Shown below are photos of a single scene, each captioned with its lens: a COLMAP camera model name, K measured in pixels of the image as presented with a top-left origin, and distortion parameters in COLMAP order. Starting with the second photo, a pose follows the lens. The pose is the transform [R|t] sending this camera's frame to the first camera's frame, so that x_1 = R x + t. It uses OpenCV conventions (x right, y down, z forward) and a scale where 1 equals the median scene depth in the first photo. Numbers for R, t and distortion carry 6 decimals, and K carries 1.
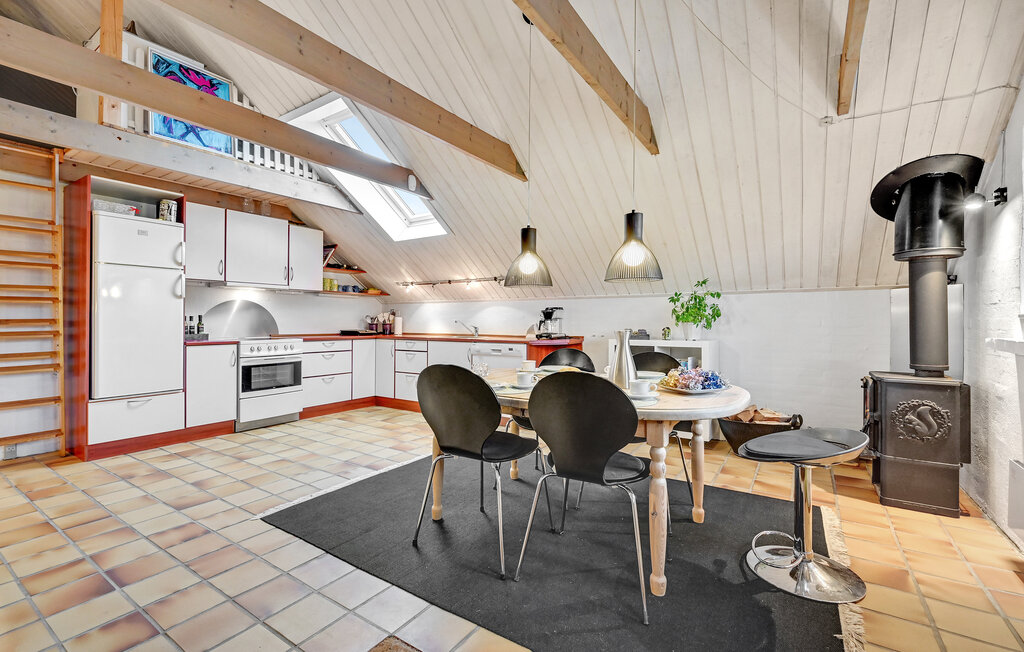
lens RADIAL K [[448.6, 0, 493.0], [0, 448.6, 311.7], [0, 0, 1]] dist [-0.001499, 0.000268]
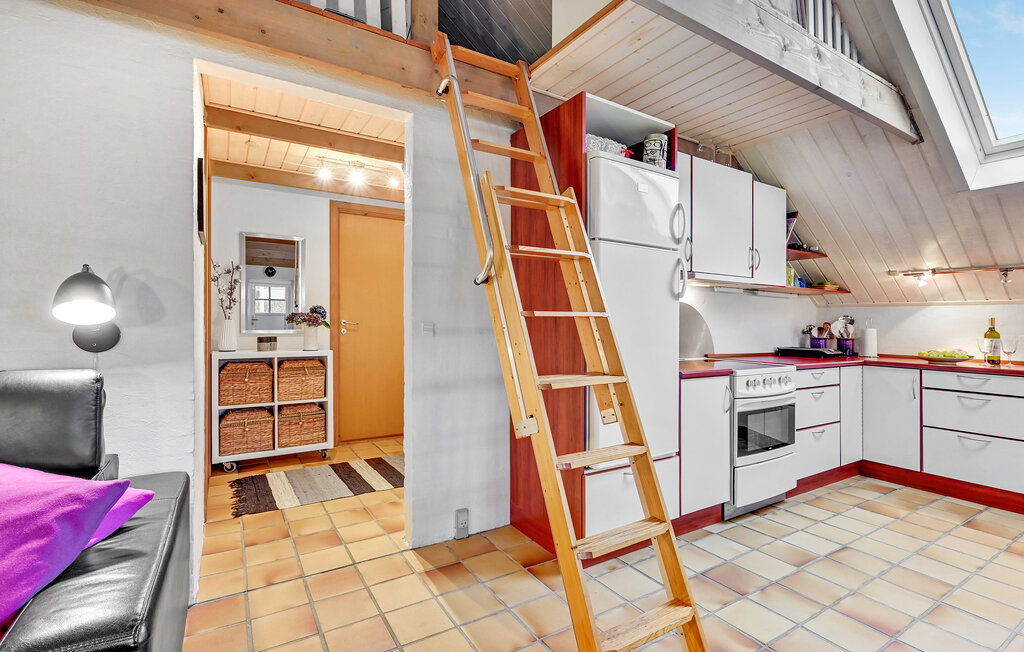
lens RADIAL K [[471.0, 0, 508.1], [0, 471.0, 317.9], [0, 0, 1]] dist [0.001073, 0.000048]
pose [[0.916218, 0.003559, -0.400664, -0.650816], [-0.001782, 0.999987, 0.004806, -0.006864], [0.400676, -0.003690, 0.916212, 0.339438]]
